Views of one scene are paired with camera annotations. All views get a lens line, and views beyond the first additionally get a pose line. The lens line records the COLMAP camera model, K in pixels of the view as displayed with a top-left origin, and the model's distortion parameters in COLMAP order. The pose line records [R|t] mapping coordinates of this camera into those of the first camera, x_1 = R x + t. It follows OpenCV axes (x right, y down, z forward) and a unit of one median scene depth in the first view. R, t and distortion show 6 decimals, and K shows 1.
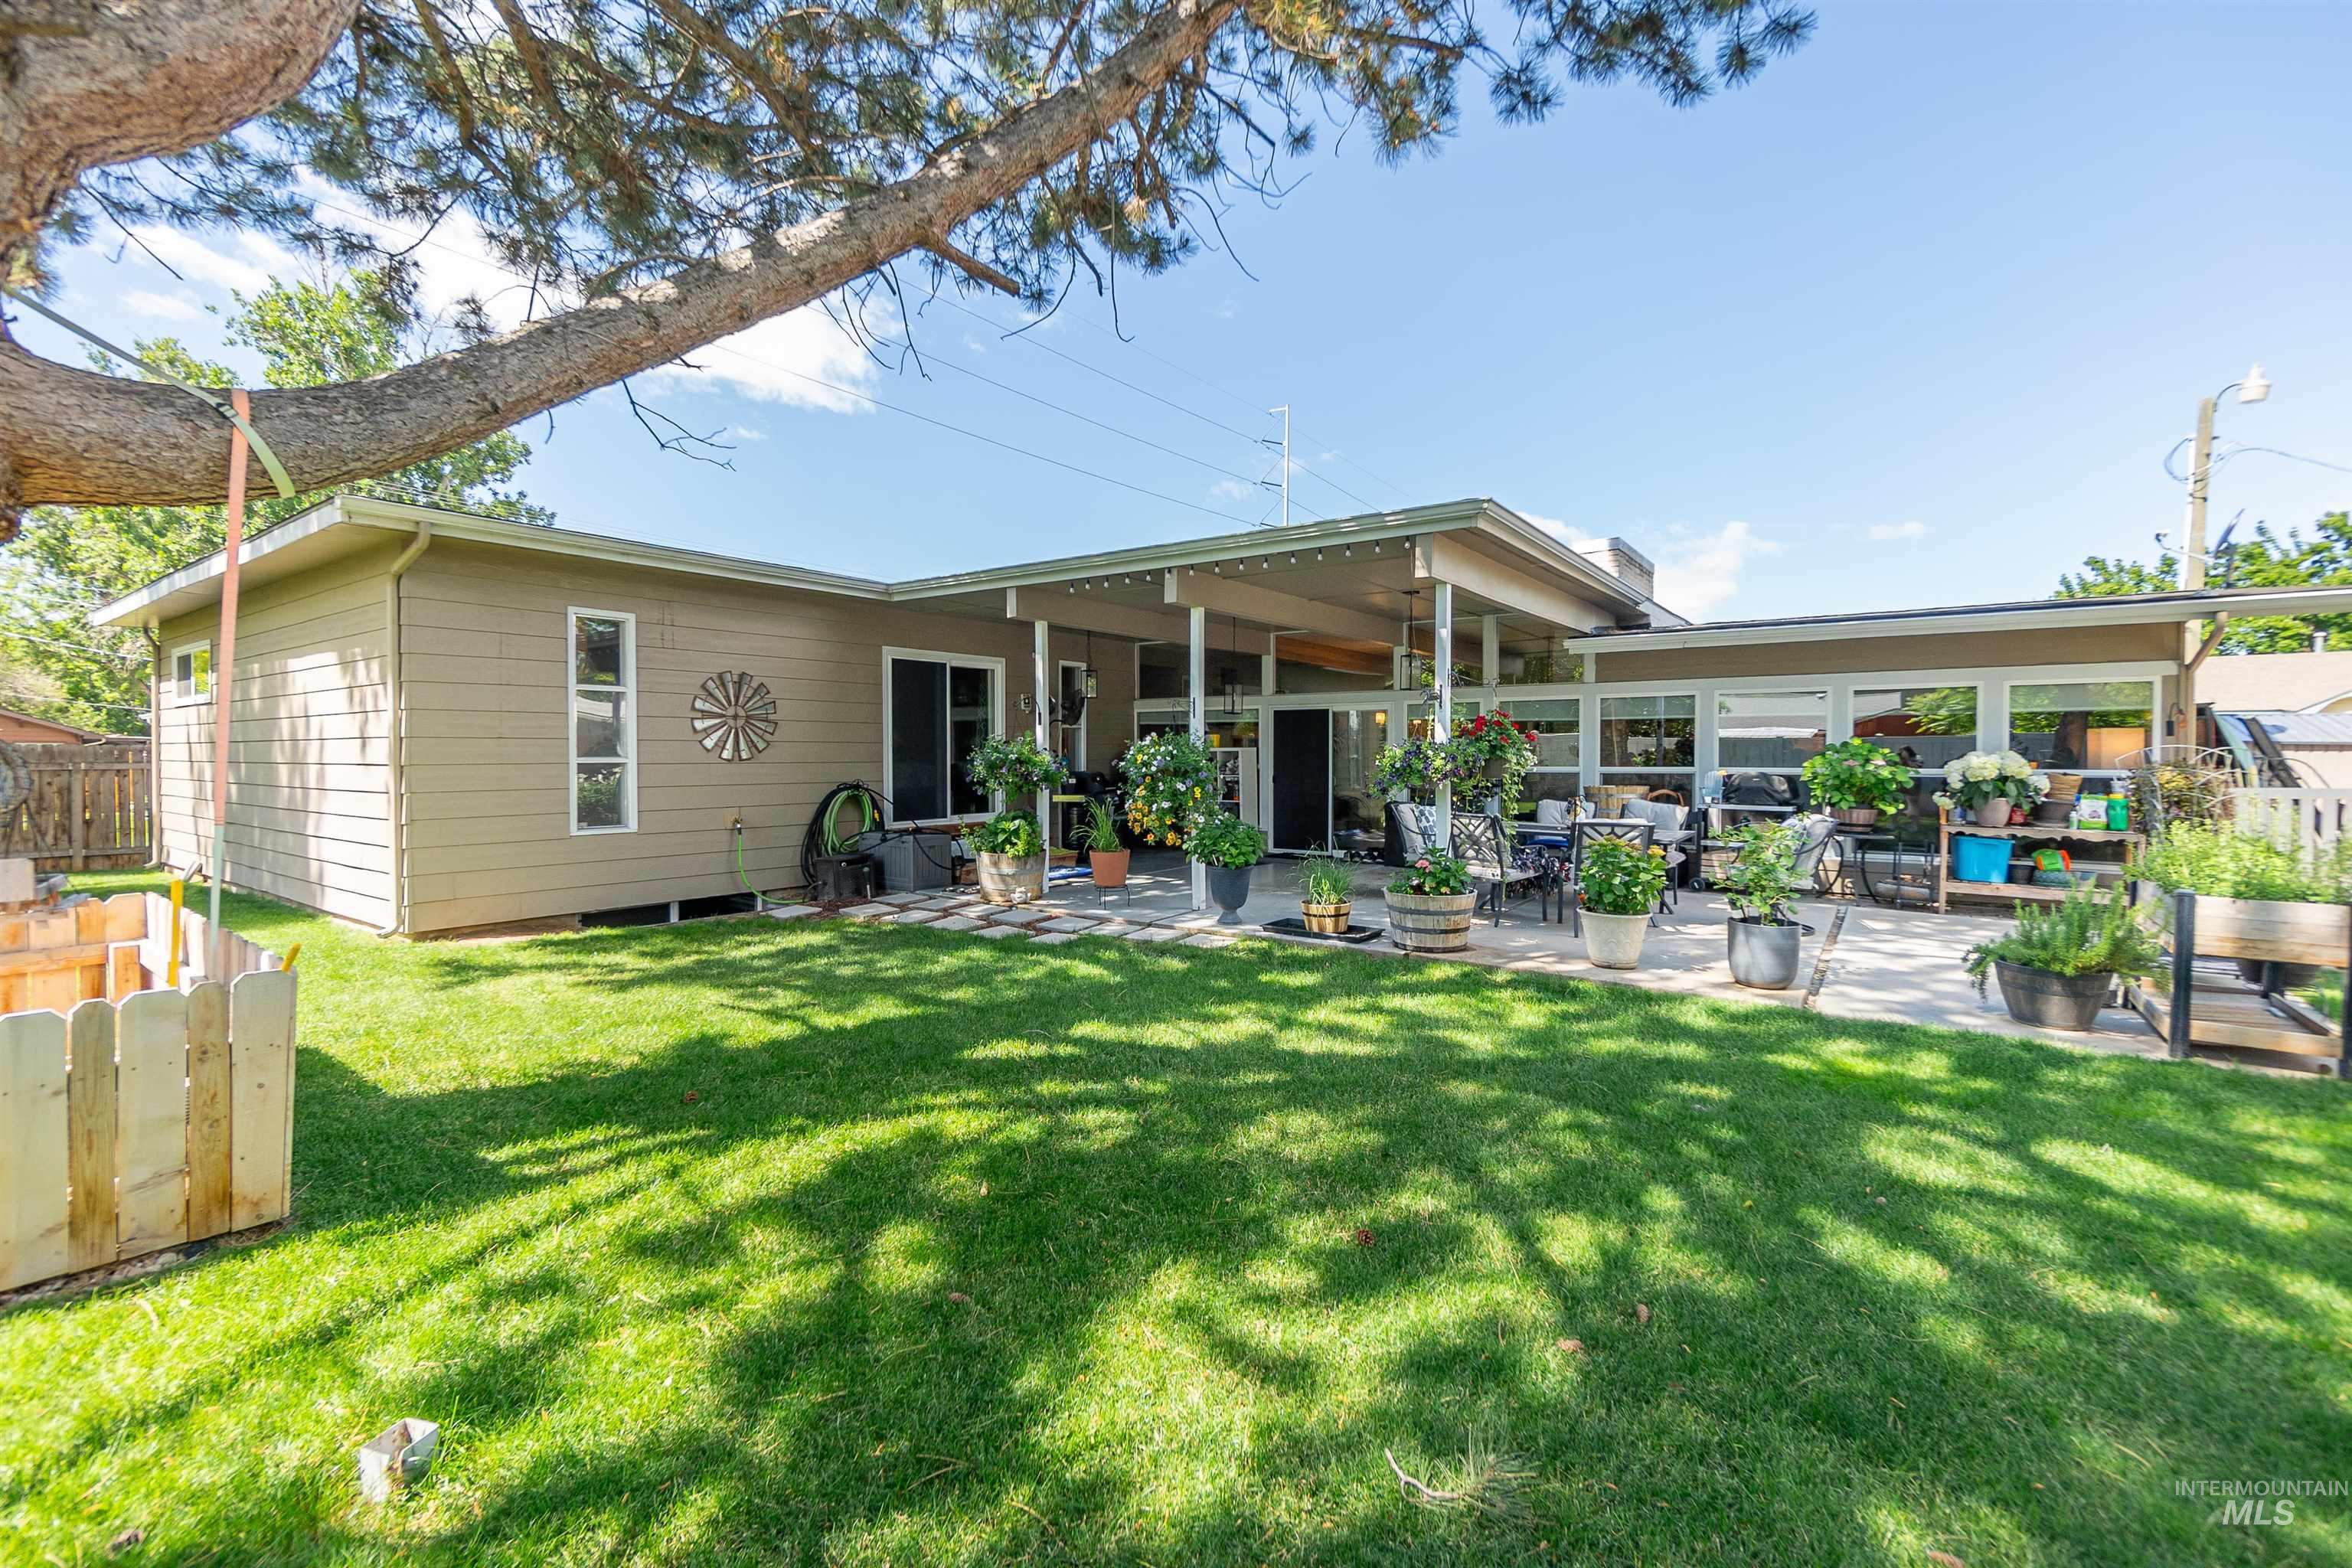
lens RADIAL K [[1014.7, 0, 1179.9], [0, 1014.7, 769.0], [0, 0, 1]] dist [-0.006906, -0.000005]
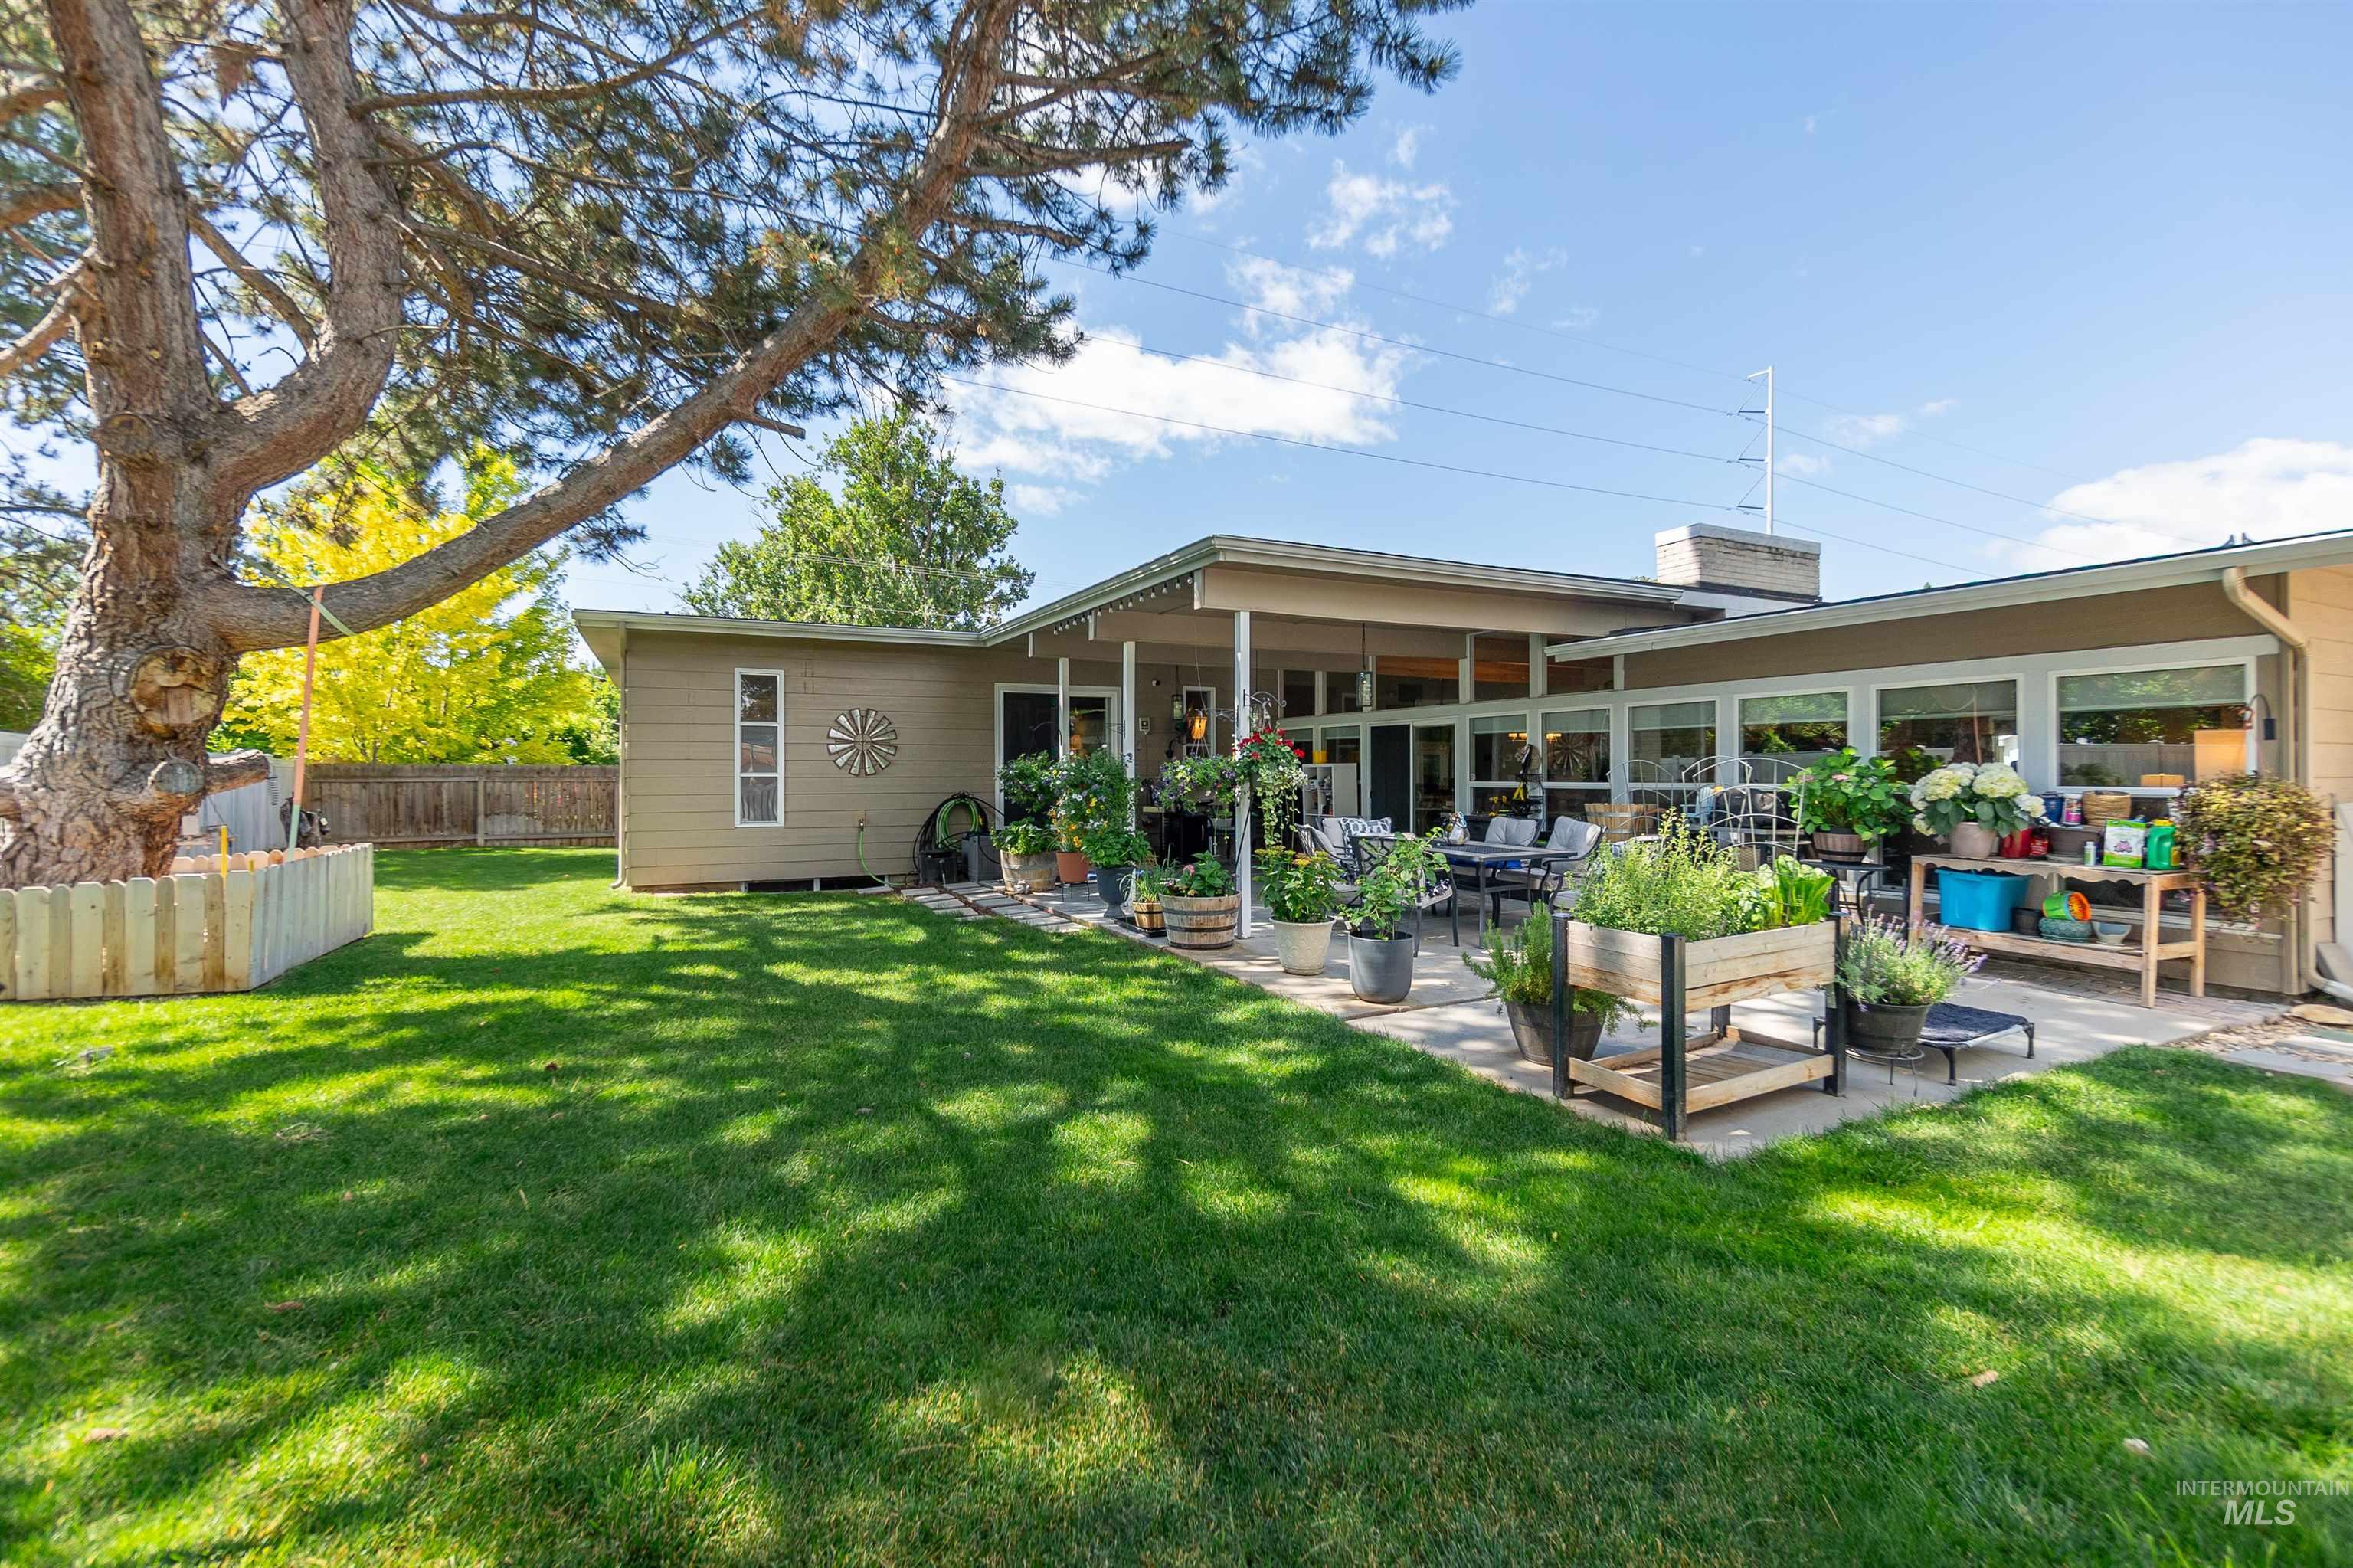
lens RADIAL K [[1015.2, 0, 1180.2], [0, 1015.2, 777.8], [0, 0, 1]] dist [-0.006906, -0.000005]
pose [[0.887459, 0.001613, -0.460883, 0.613853], [-0.004741, 0.999973, -0.005629, 0.001368], [0.460861, 0.007180, 0.887443, 0.008754]]
